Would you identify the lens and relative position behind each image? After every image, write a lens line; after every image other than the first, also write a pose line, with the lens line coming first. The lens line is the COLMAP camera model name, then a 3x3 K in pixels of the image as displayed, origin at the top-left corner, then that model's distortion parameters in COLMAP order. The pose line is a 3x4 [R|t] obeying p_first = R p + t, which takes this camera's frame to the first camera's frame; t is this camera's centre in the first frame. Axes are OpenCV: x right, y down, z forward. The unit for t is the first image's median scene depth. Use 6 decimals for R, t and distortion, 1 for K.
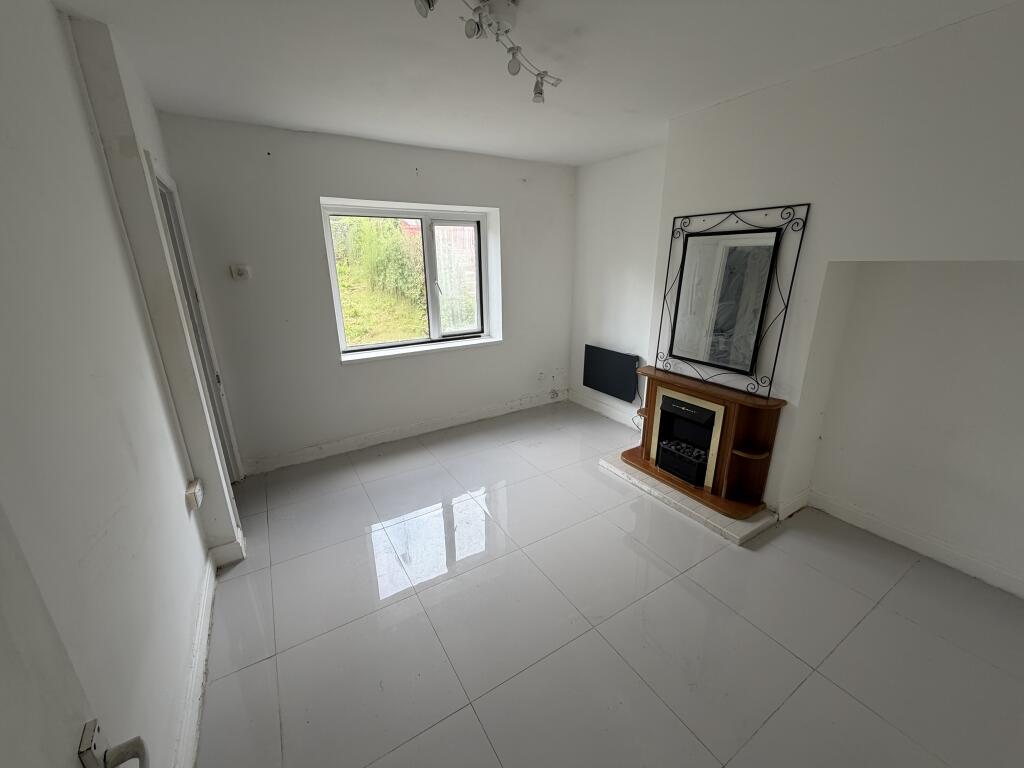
lens RADIAL K [[404.1, 0, 512.0], [0, 404.1, 384.0], [0, 0, 1]] dist [-0.002143, -0.000159]
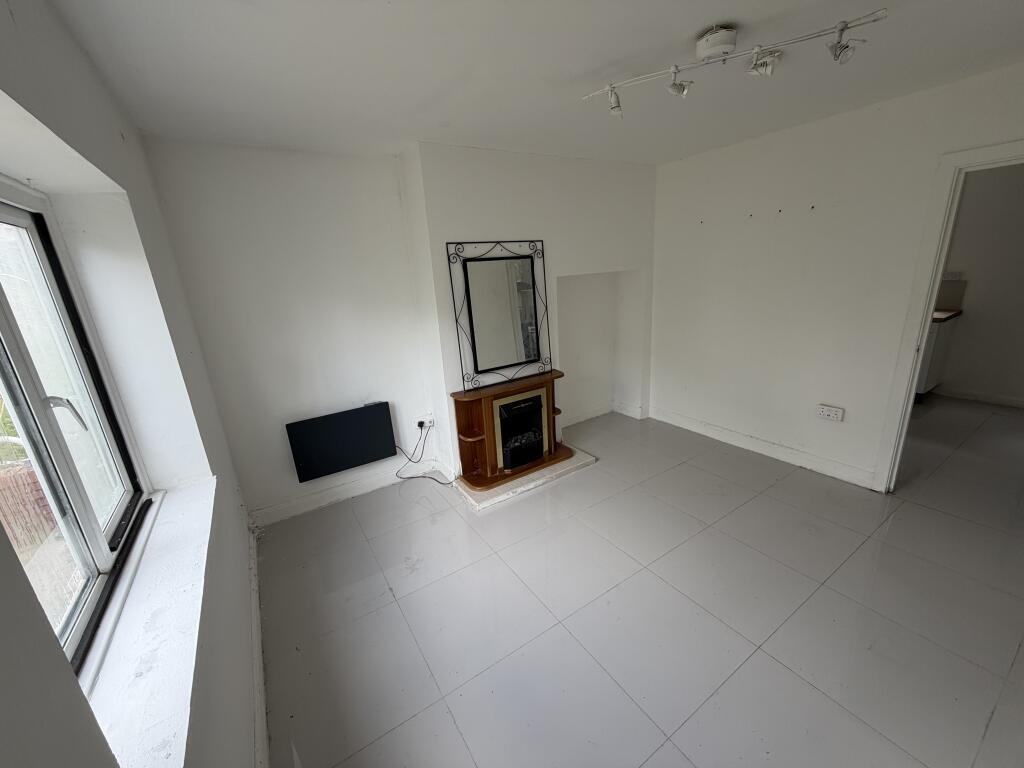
lens RADIAL K [[404.1, 0, 512.0], [0, 404.1, 384.0], [0, 0, 1]] dist [-0.002143, -0.000159]
pose [[-0.021360, -0.271628, 0.962165, -0.569449], [0.352566, 0.898512, 0.261485, -0.260051], [-0.935543, 0.344812, 0.076574, 0.766445]]
